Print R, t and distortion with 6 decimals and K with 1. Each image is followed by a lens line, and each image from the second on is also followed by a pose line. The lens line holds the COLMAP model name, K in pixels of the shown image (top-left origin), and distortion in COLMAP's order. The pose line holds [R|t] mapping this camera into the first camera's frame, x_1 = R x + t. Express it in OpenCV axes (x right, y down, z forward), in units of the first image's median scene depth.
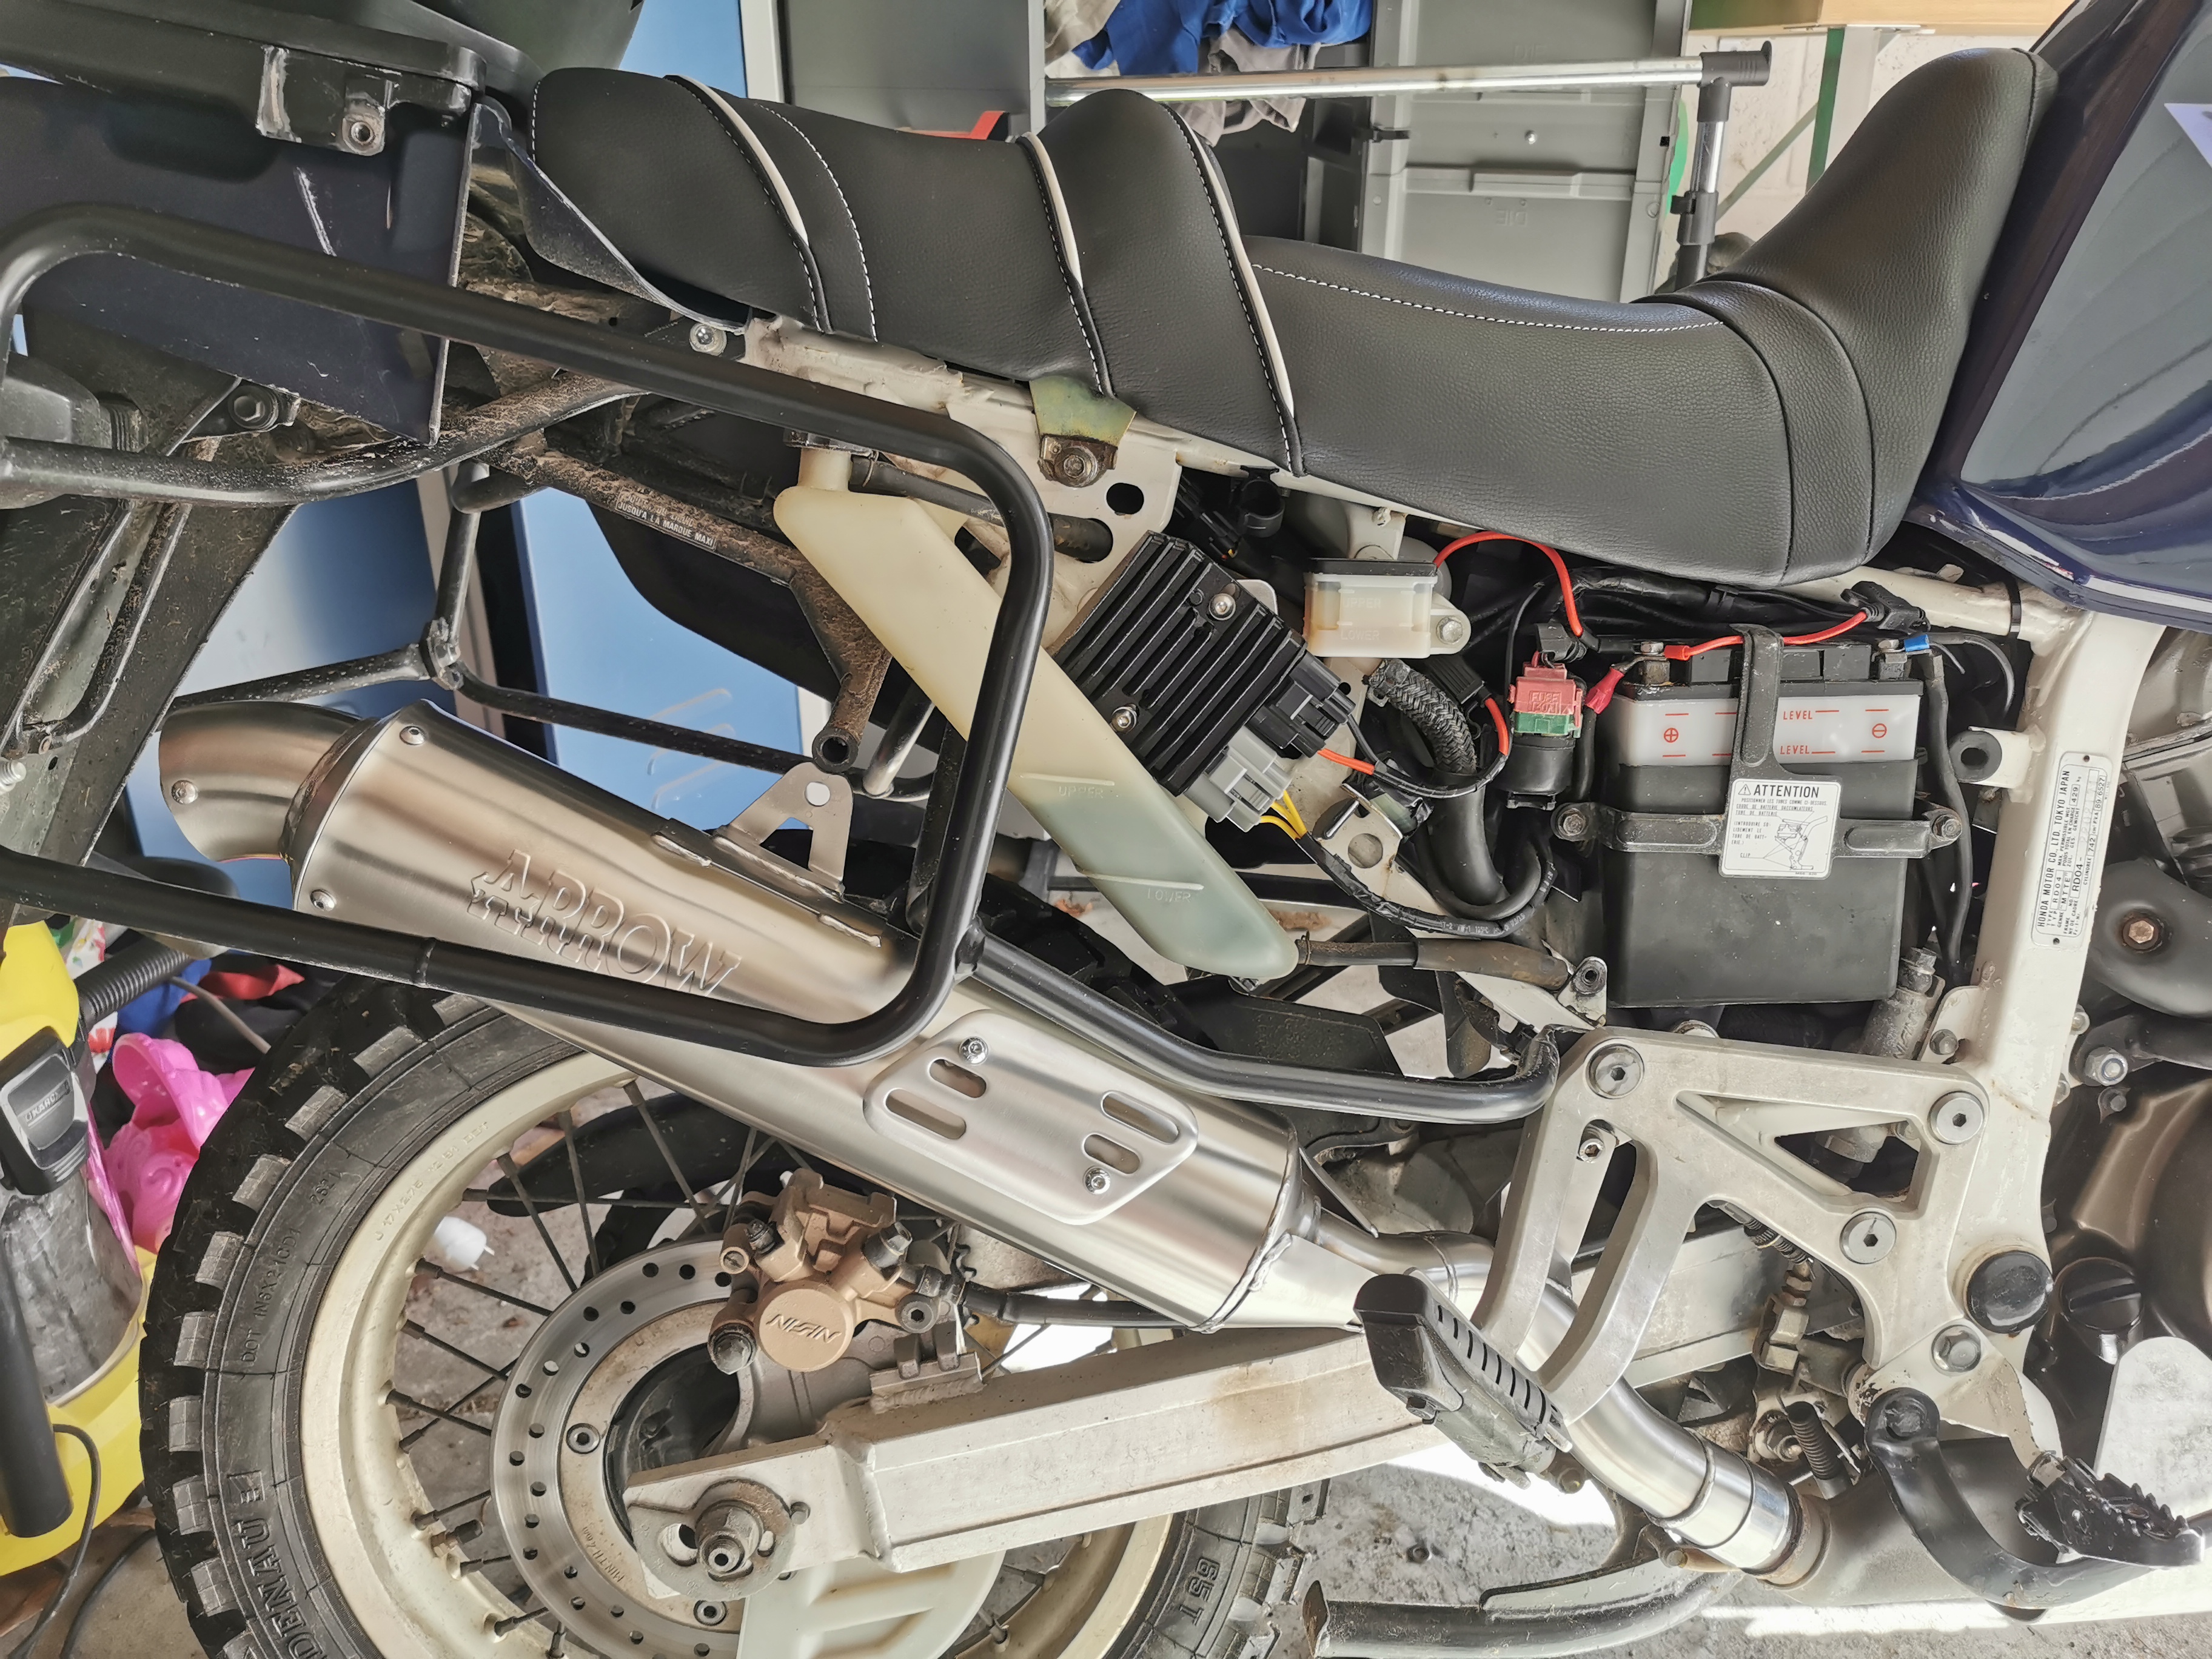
lens RADIAL K [[1768.6, 0, 1106.0], [0, 1768.6, 829.5], [0, 0, 1]] dist [0.003553, -0.102573]
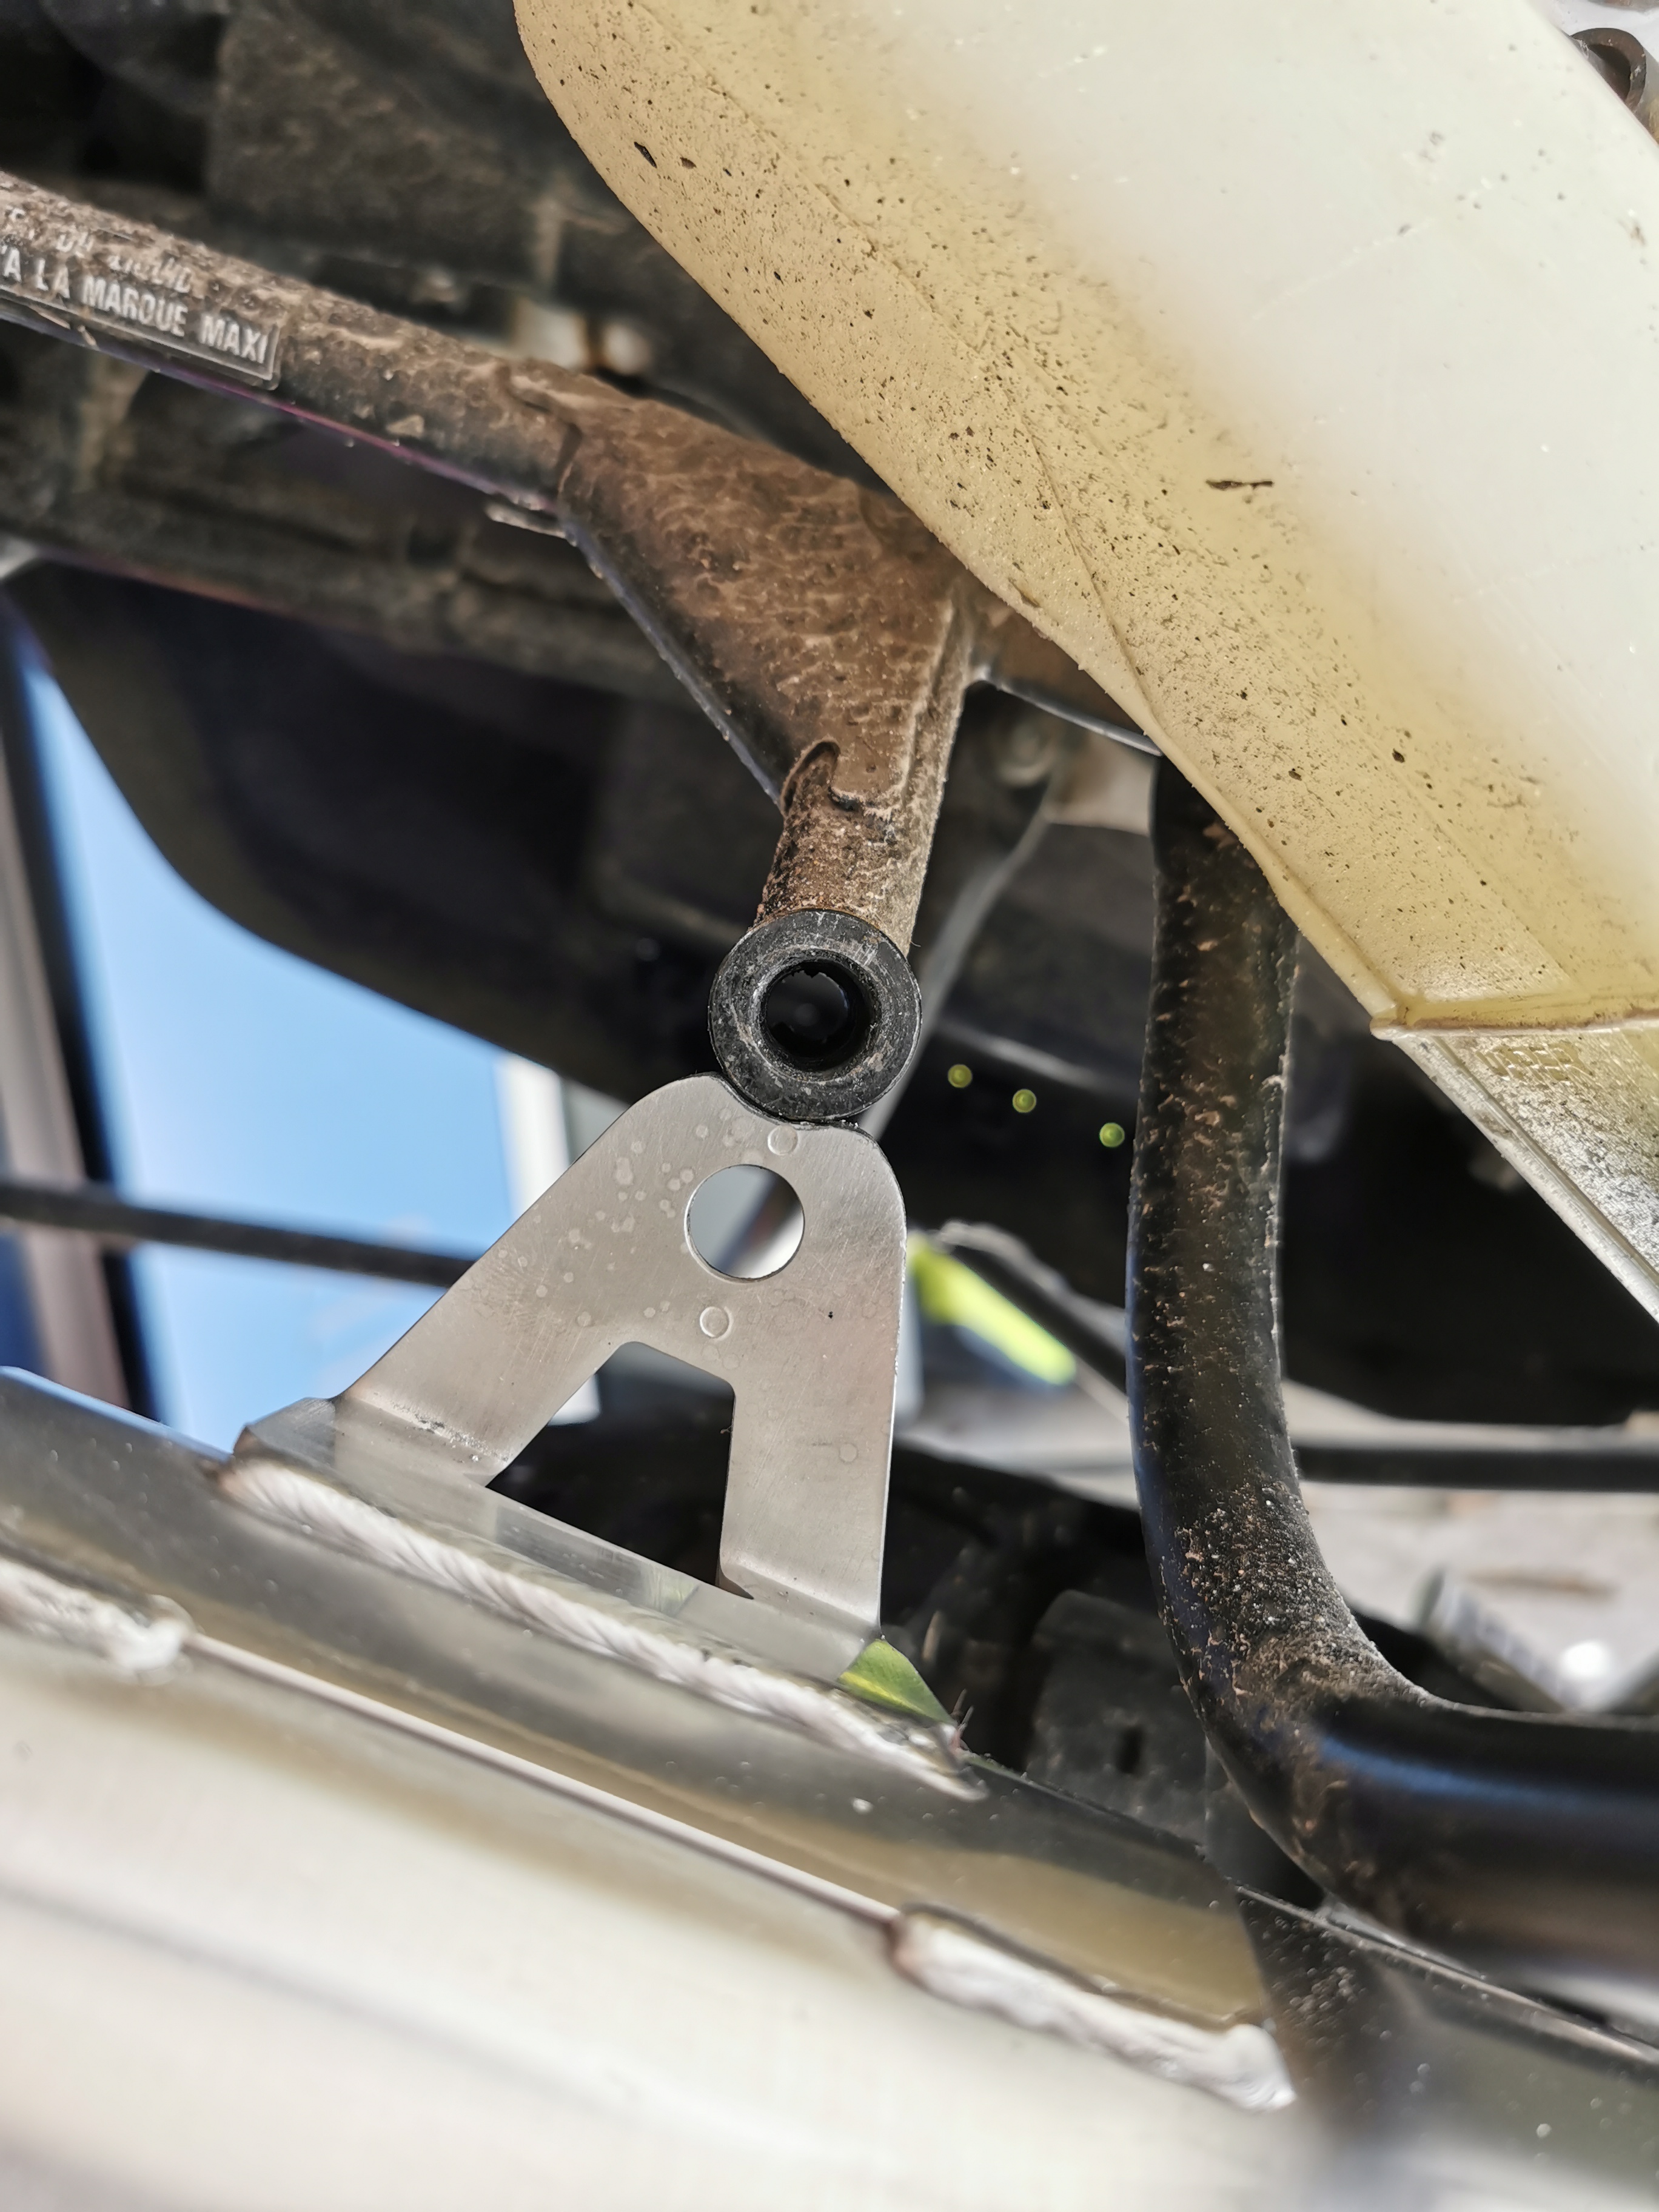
lens RADIAL K [[1766.9, 0, 829.5], [0, 1766.9, 1106.0], [0, 0, 1]] dist [0.014523, -0.116521]
pose [[0.997123, -0.074872, 0.011809, -0.153659], [0.075796, 0.983950, -0.161544, 0.001357], [0.000476, 0.161974, 0.986795, 0.780221]]
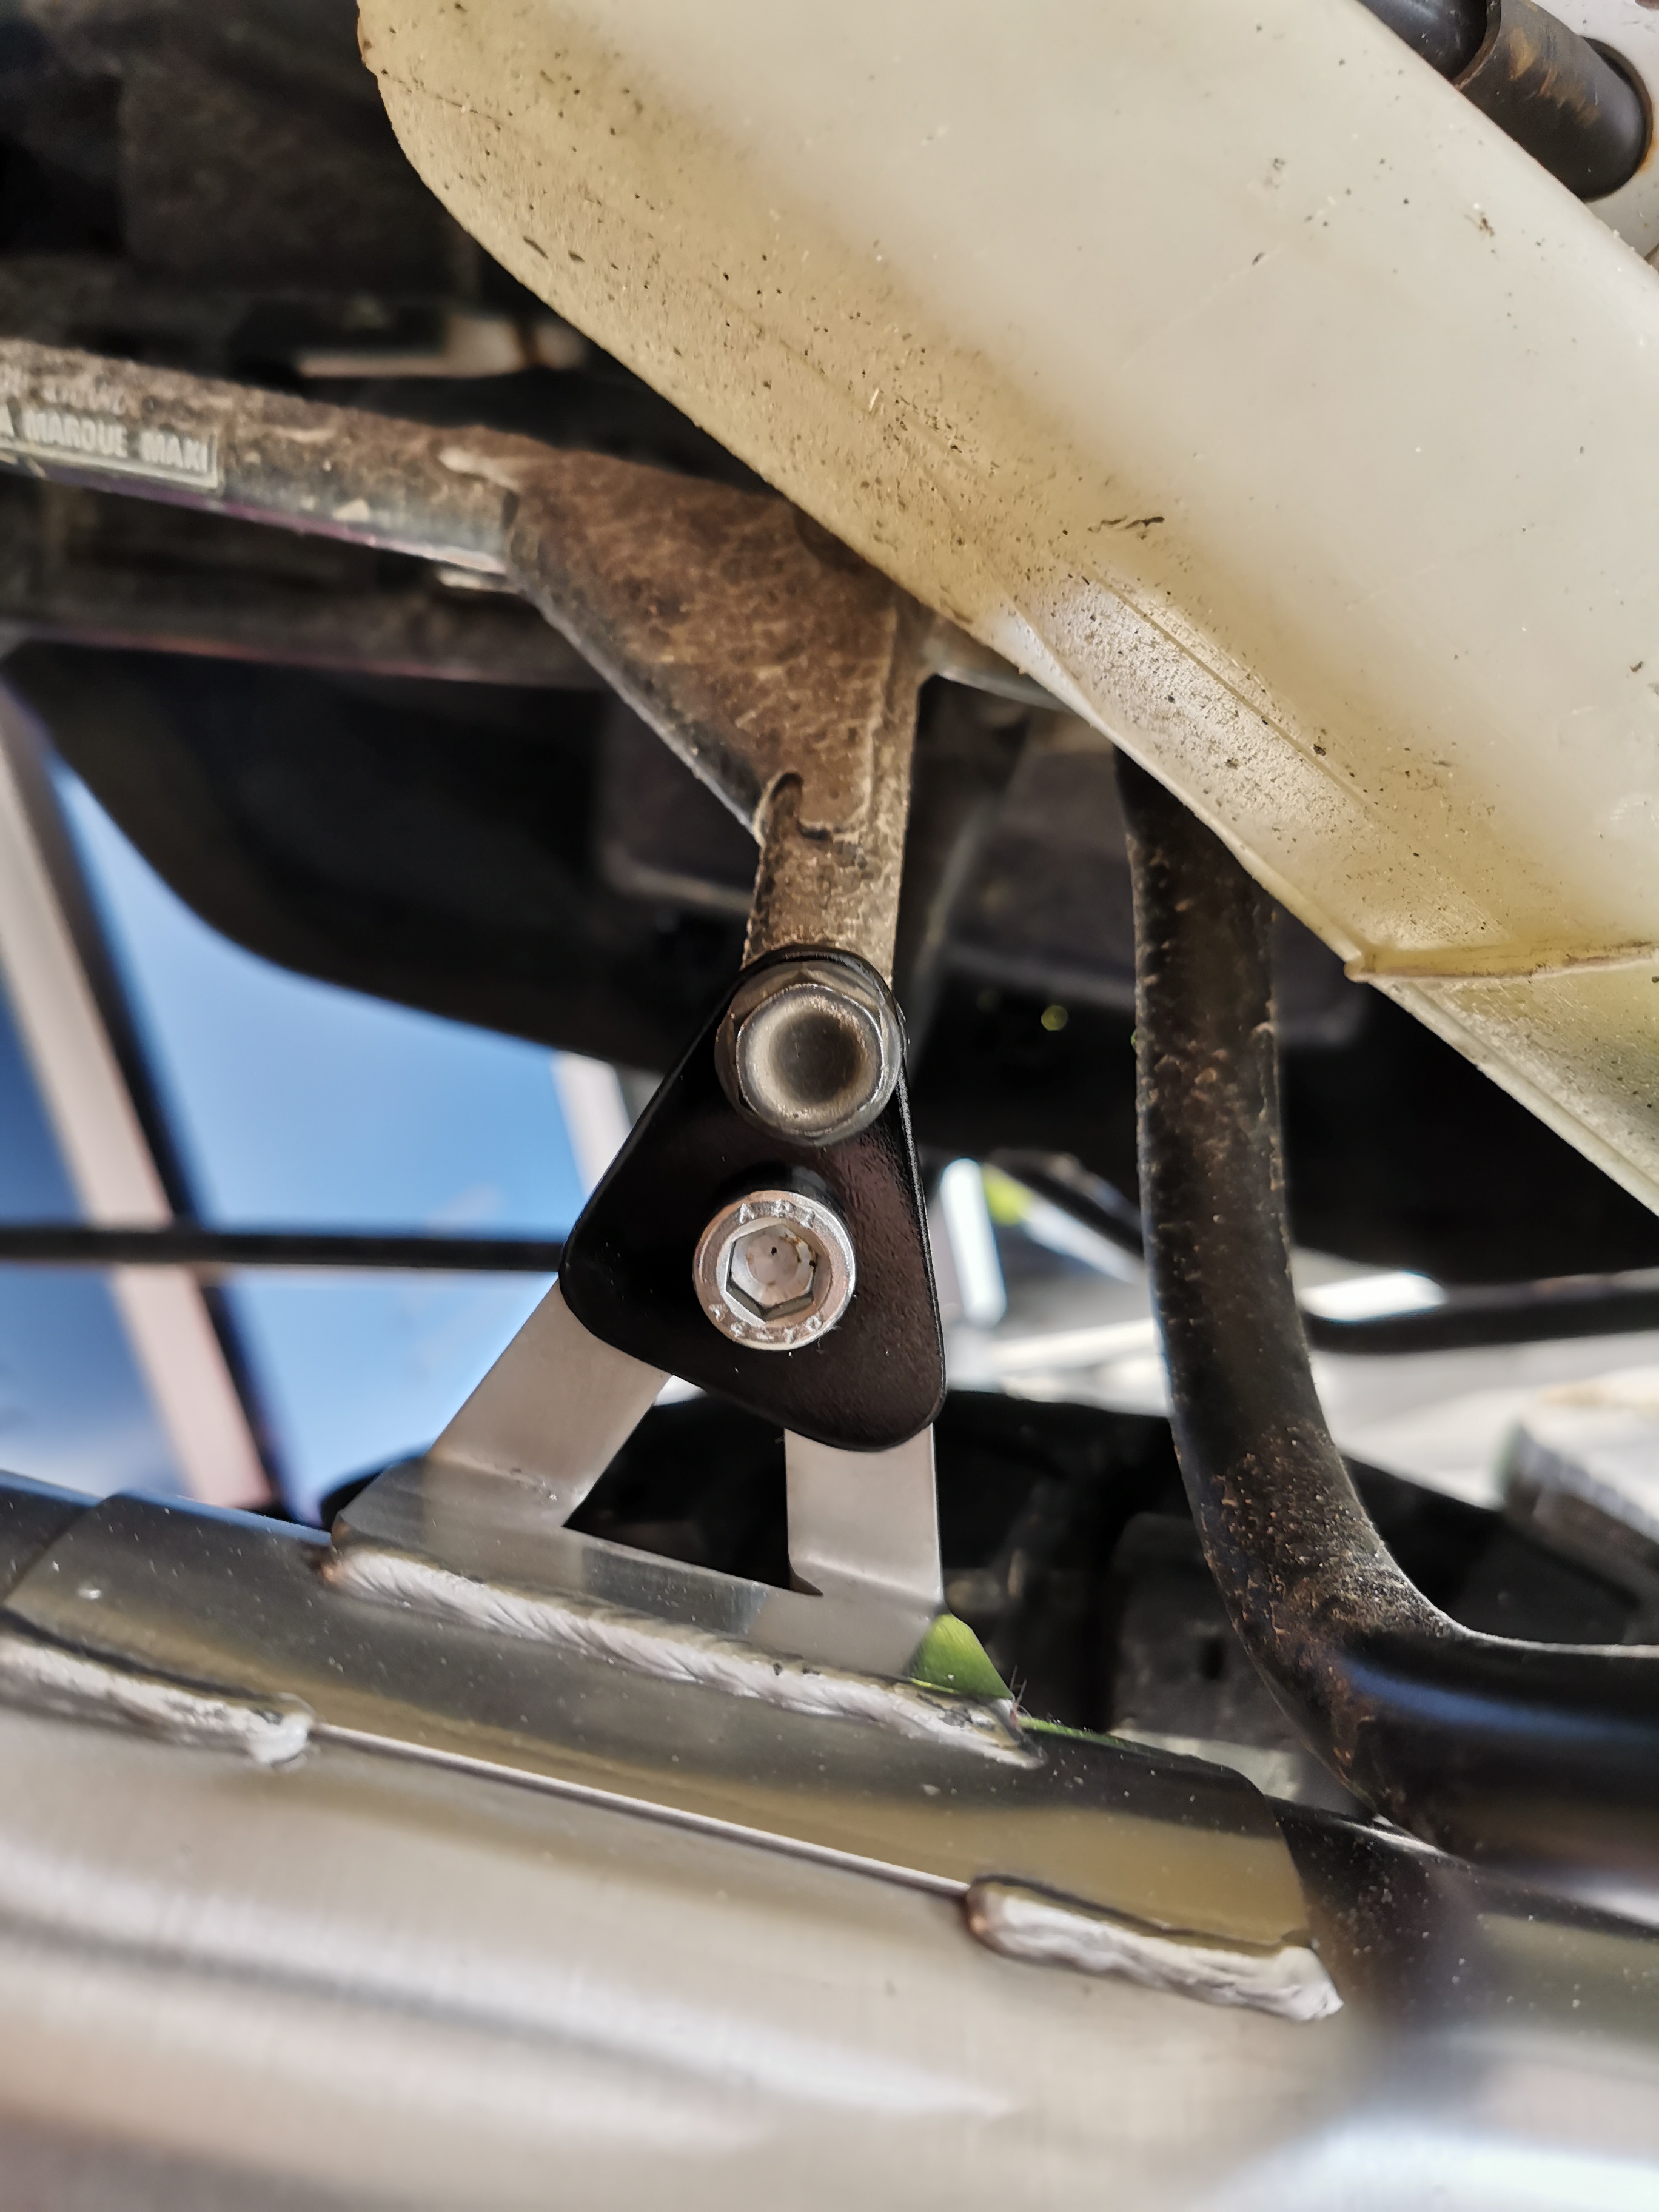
lens RADIAL K [[1768.6, 0, 829.5], [0, 1768.6, 1106.0], [0, 0, 1]] dist [0.003553, -0.102573]
pose [[0.978215, -0.206021, -0.025523, -0.145003], [0.201869, 0.972691, -0.114551, -0.010794], [0.048426, 0.106903, 0.993089, 0.764941]]
